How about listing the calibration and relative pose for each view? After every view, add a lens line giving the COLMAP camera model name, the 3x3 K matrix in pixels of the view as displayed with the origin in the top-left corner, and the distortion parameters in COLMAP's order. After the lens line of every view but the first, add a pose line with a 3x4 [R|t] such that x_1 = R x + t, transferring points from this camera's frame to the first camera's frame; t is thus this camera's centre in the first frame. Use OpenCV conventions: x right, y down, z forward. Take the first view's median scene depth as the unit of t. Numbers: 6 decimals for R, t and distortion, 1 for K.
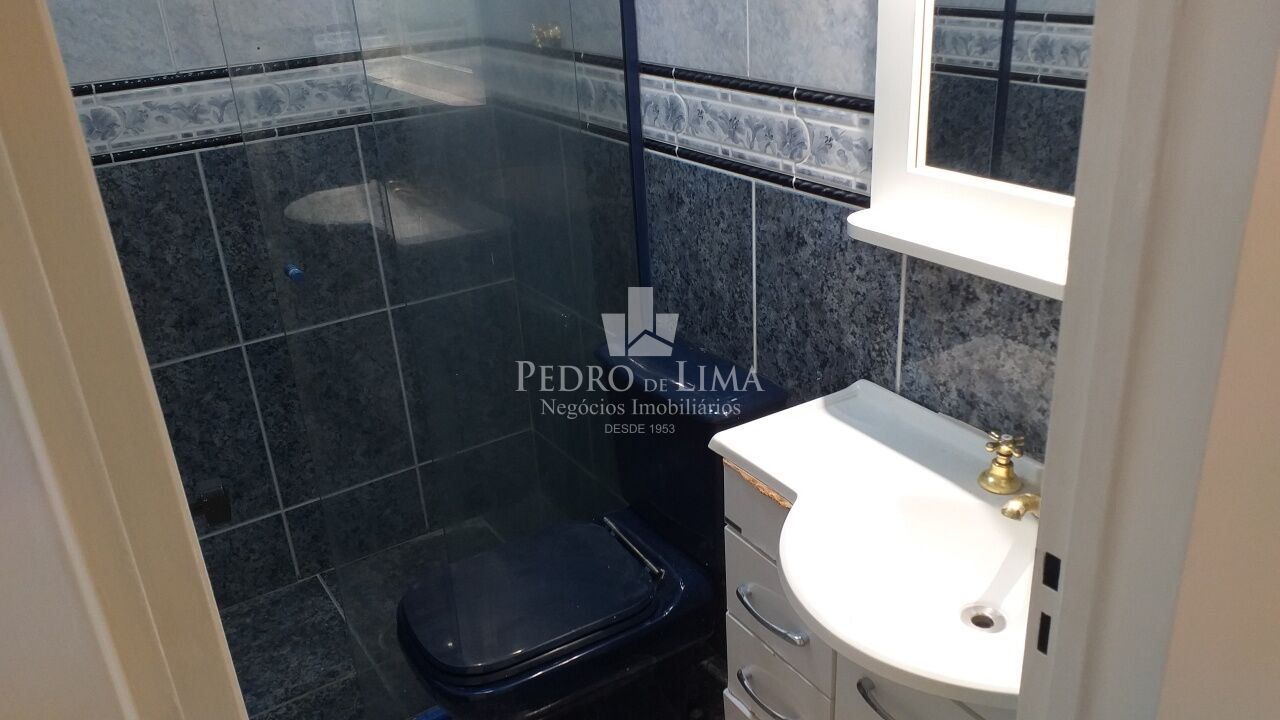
lens RADIAL K [[1030.5, 0, 653.0], [0, 1030.5, 366.1], [0, 0, 1]] dist [0.109739, -0.173346]
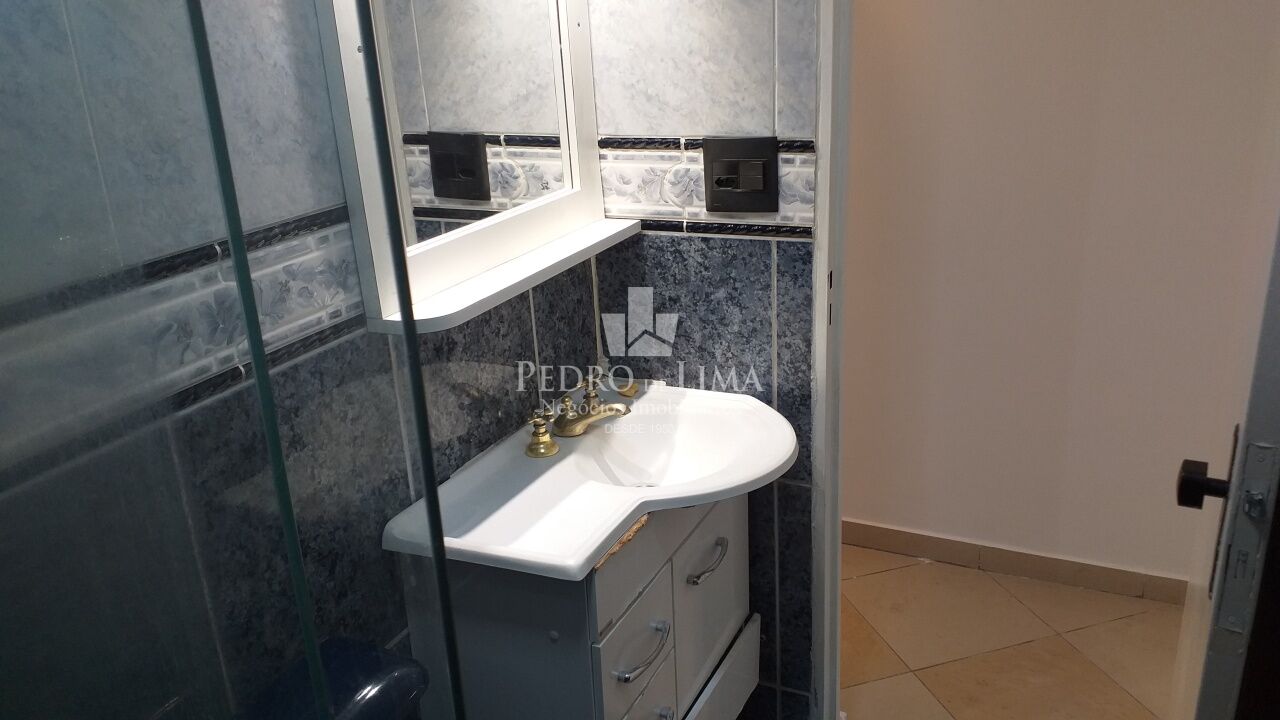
lens RADIAL K [[1002.1, 0, 640.0], [0, 1002.1, 360.0], [0, 0, 1]] dist [0.140859, -0.001061]
pose [[-0.484621, -0.204332, 0.850524, -0.629422], [0.463600, 0.764541, 0.447830, -0.396755], [-0.741767, 0.611331, -0.275784, 1.052907]]
